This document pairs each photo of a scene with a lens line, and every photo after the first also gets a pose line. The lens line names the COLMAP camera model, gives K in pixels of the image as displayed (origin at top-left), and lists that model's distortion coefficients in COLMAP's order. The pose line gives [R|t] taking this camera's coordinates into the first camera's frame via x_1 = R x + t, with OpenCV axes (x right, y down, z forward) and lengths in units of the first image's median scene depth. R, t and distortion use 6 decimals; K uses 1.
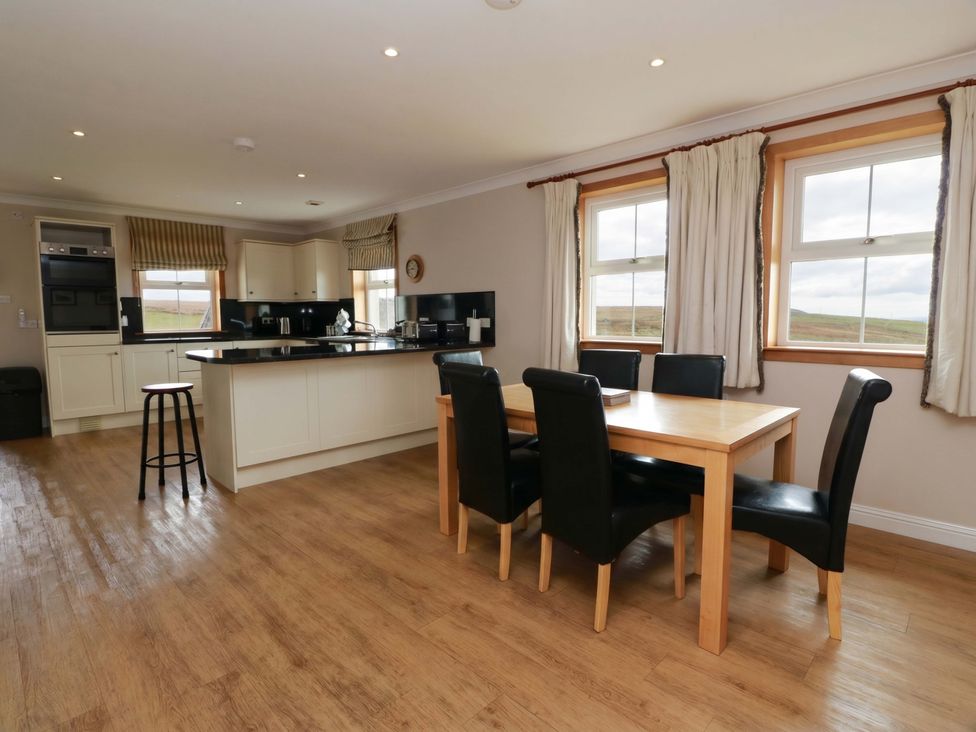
lens RADIAL K [[501.1, 0, 488.9], [0, 501.1, 361.0], [0, 0, 1]] dist [0.001920, -0.011893]
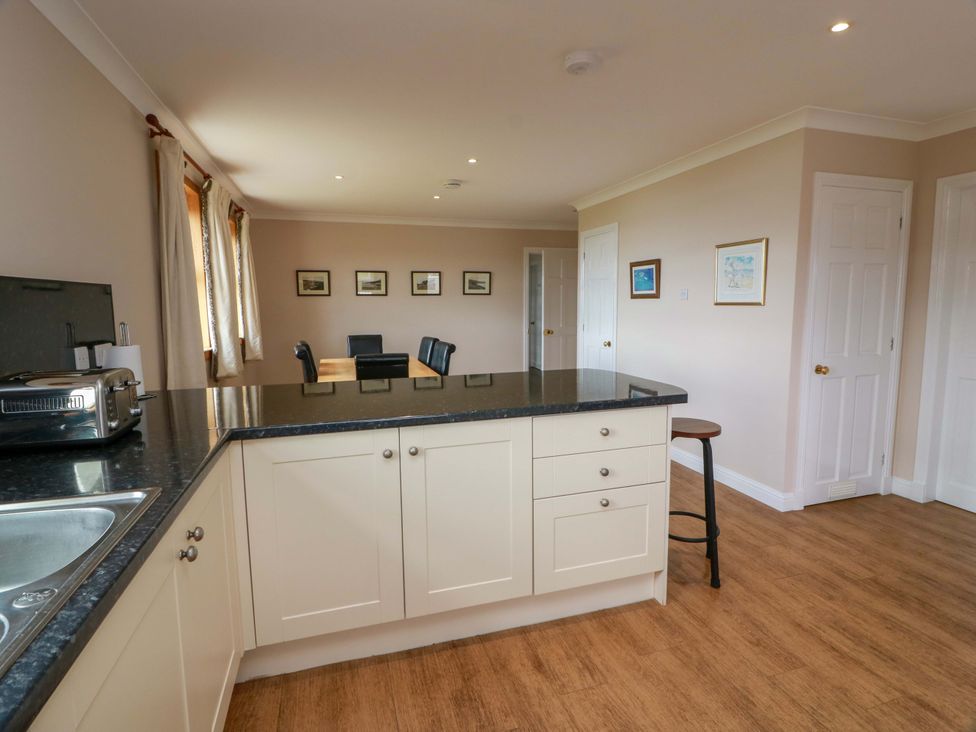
lens RADIAL K [[508.5, 0, 490.7], [0, 508.5, 360.2], [0, 0, 1]] dist [-0.000906, -0.012037]
pose [[-0.872568, -0.044907, 0.486423, -0.435502], [0.056647, 0.979745, 0.192068, -0.114455], [-0.485196, 0.195147, -0.852351, 1.010656]]
